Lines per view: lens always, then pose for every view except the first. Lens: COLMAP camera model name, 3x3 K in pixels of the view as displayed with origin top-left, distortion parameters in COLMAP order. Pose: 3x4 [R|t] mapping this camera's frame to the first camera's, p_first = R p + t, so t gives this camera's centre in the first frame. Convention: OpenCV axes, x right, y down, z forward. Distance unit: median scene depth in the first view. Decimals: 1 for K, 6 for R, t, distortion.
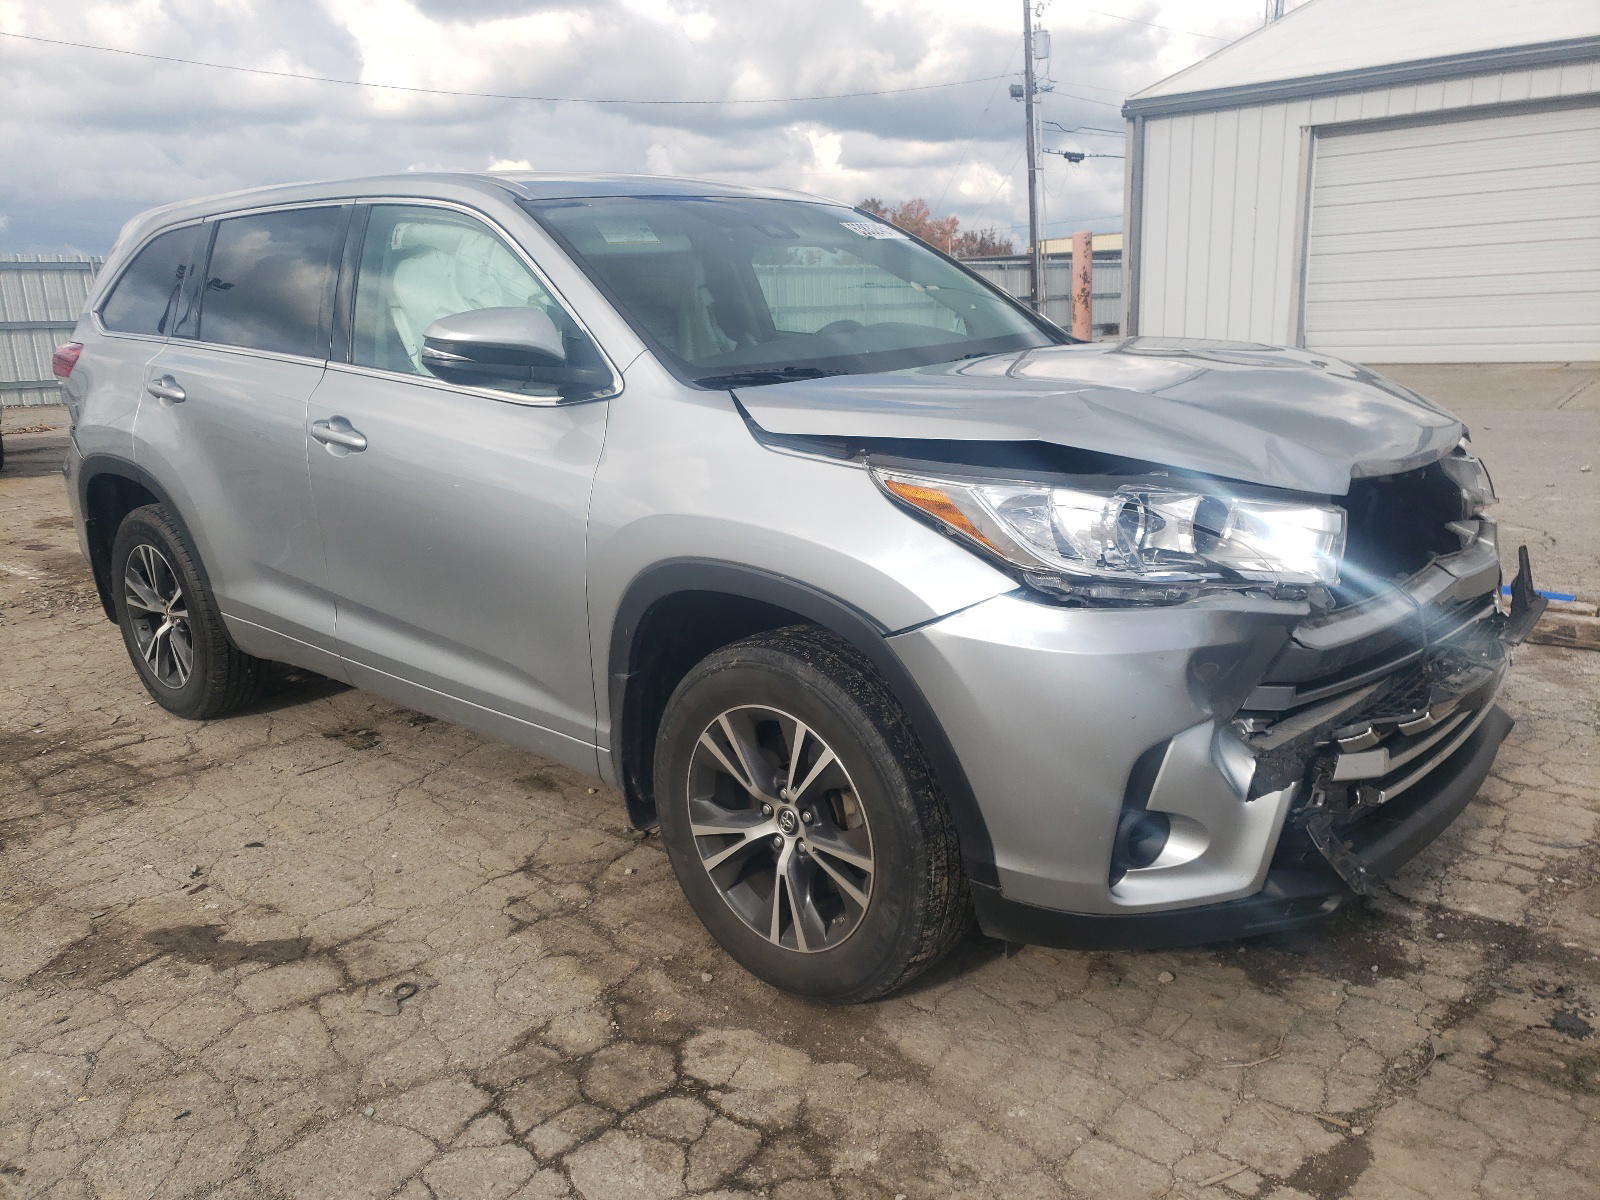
lens RADIAL K [[1322.3, 0, 800.0], [0, 1322.3, 600.0], [0, 0, 1]] dist [-0.062495, 0.135376]
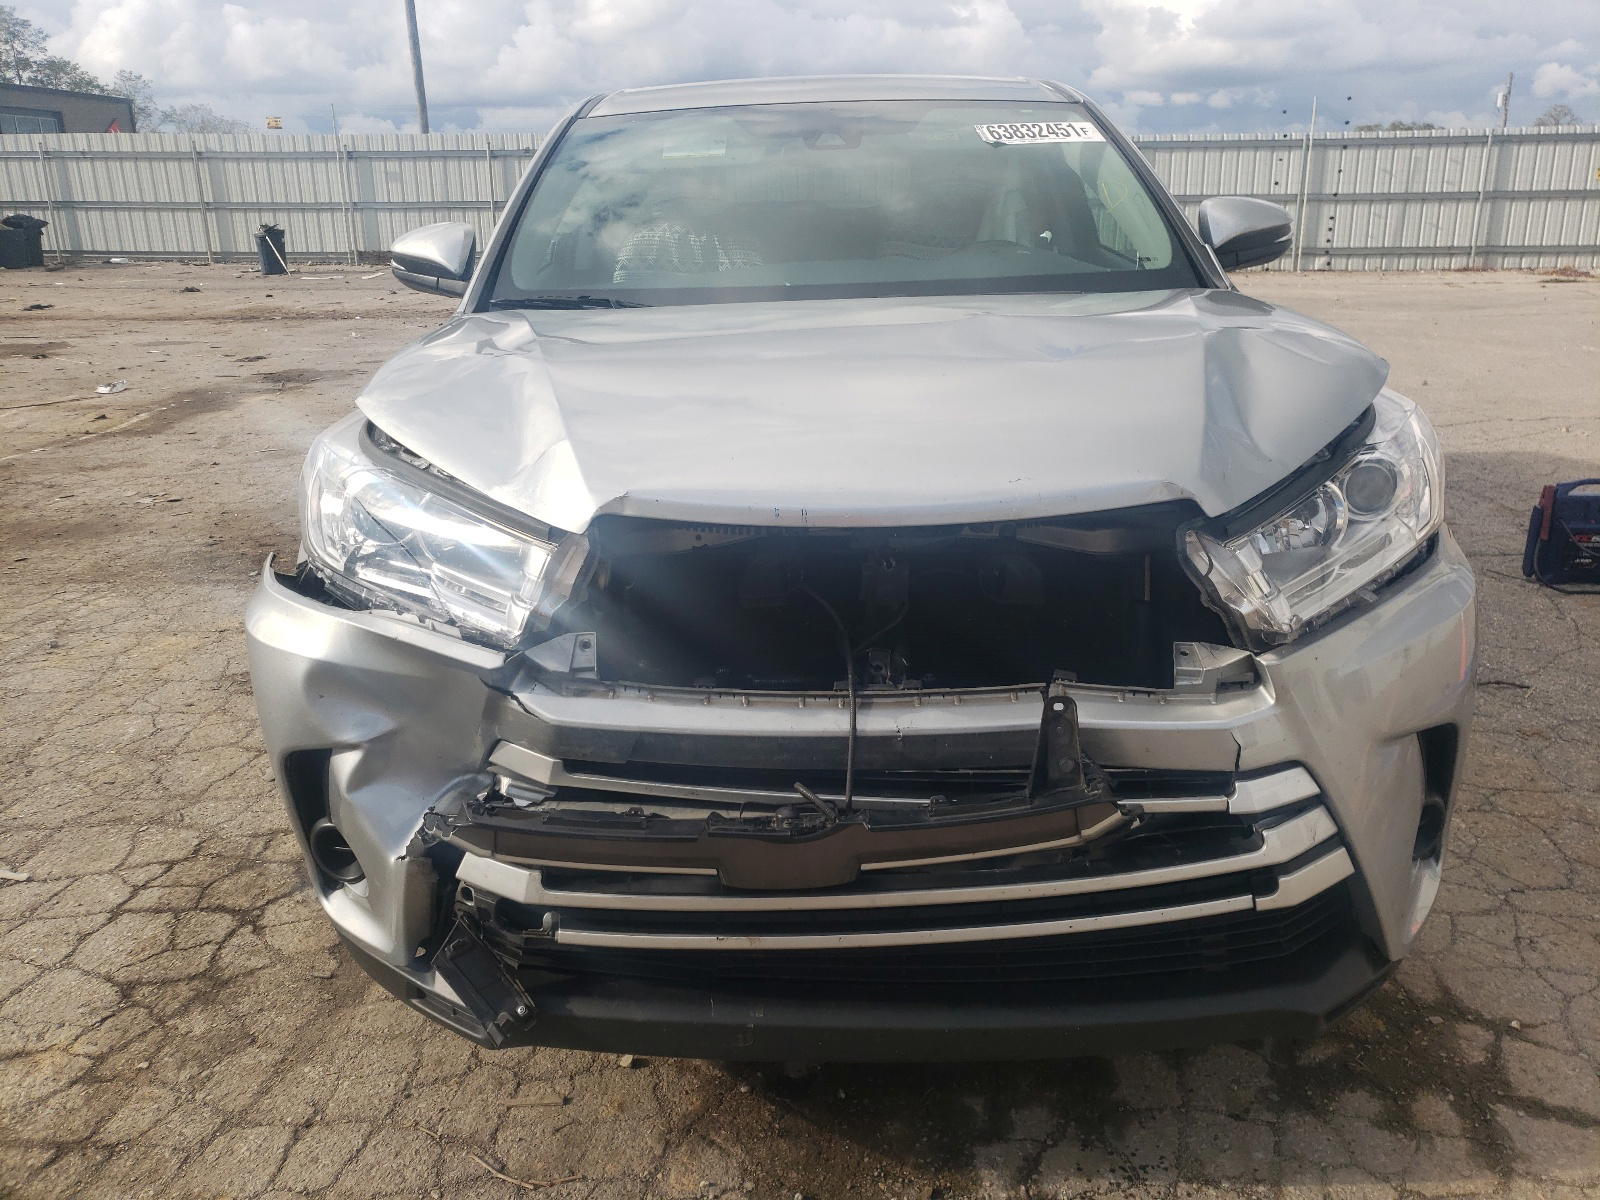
lens RADIAL K [[1322.3, 0, 800.0], [0, 1322.3, 600.0], [0, 0, 1]] dist [-0.062495, 0.135376]
pose [[0.665962, 0.246353, -0.704134, 0.950759], [-0.194918, 0.968572, 0.154519, -0.153884], [0.720070, 0.034345, 0.693051, 0.555323]]
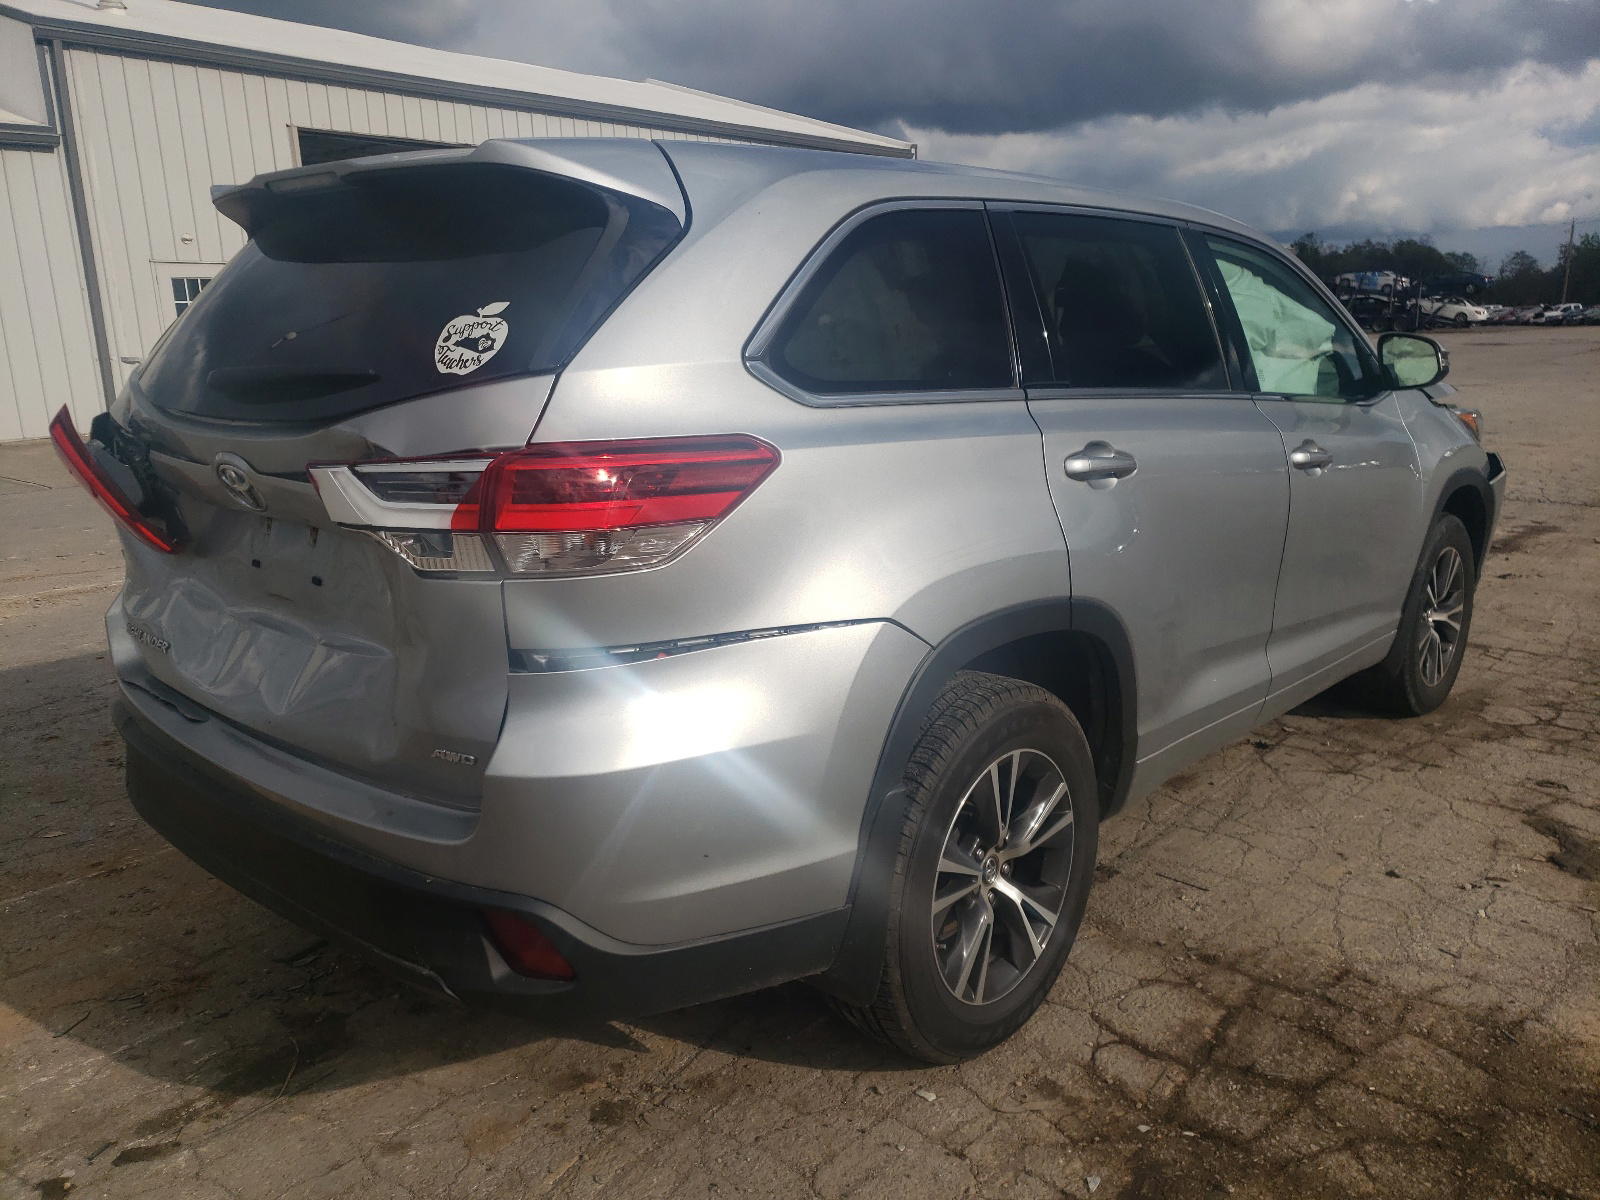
lens RADIAL K [[1322.3, 0, 800.0], [0, 1322.3, 600.0], [0, 0, 1]] dist [-0.062495, 0.135376]
pose [[-0.014112, -0.199008, 0.979896, -1.987539], [0.248011, 0.948673, 0.196238, -0.476859], [-0.968654, 0.245794, 0.035969, 1.983798]]
